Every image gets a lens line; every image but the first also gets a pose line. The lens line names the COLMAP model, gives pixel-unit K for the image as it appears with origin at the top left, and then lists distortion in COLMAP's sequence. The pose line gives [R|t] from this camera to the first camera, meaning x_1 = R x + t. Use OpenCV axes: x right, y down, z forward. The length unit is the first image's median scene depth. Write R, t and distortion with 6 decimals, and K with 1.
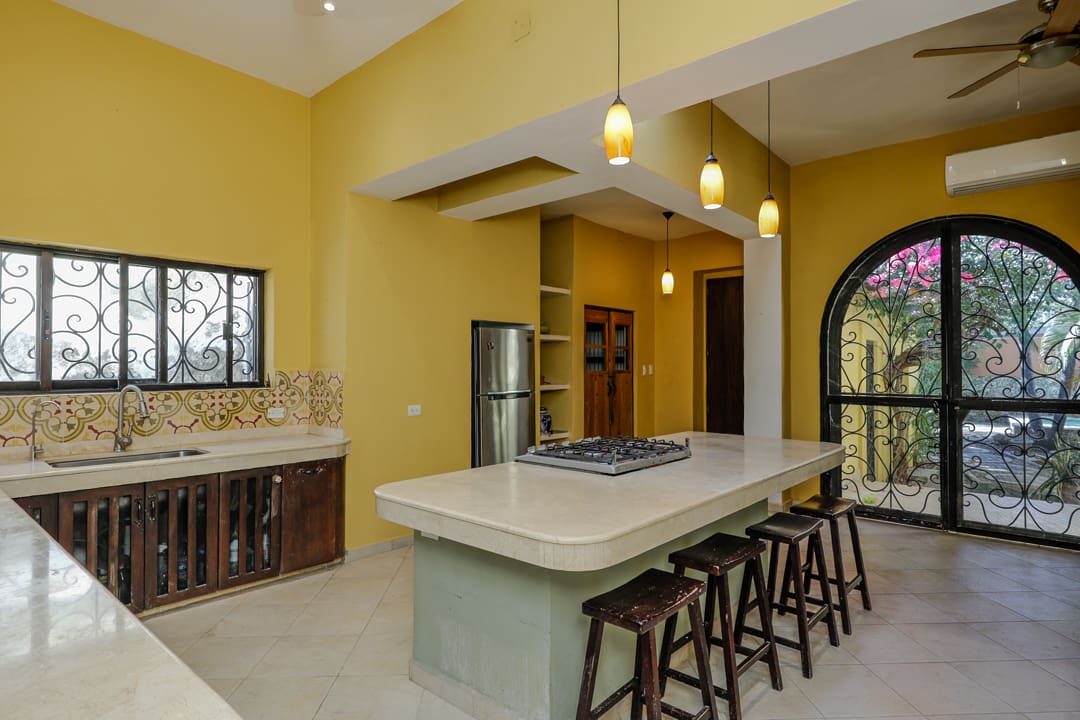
lens RADIAL K [[601.5, 0, 532.4], [0, 601.5, 353.0], [0, 0, 1]] dist [-0.003542, -0.000662]
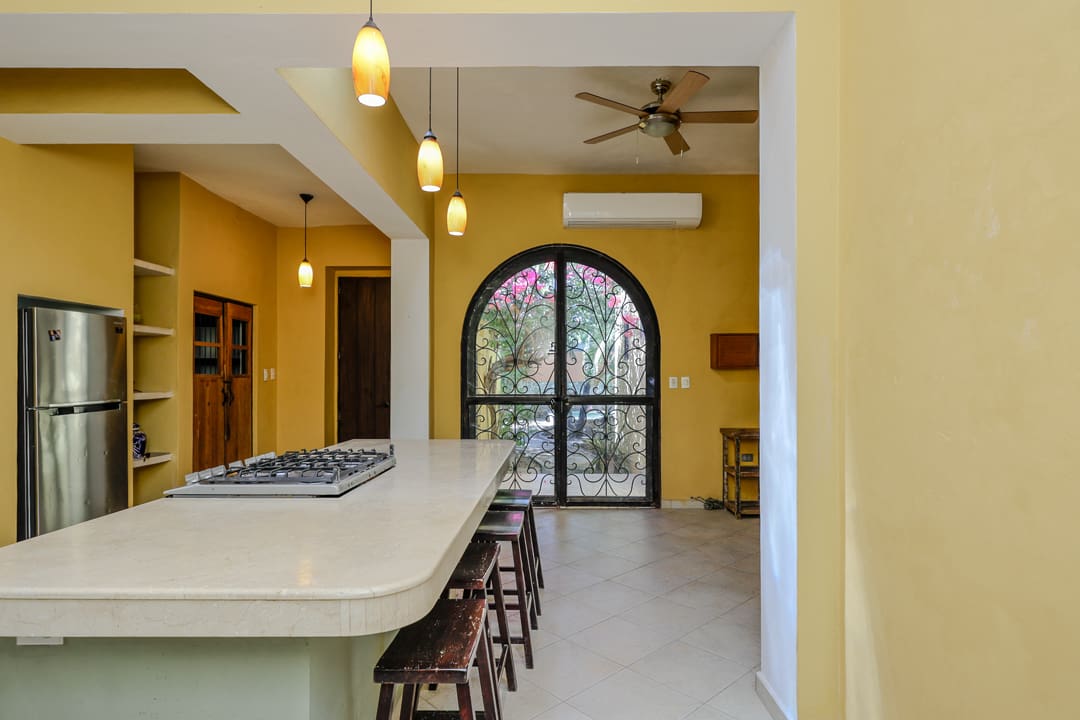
lens RADIAL K [[591.3, 0, 559.1], [0, 591.3, 371.4], [0, 0, 1]] dist [-0.003456, -0.000521]
pose [[0.737710, 0.004868, 0.675100, -0.091835], [-0.014070, 0.999868, 0.008165, 0.013901], [-0.674971, -0.015522, 0.737681, 0.115969]]
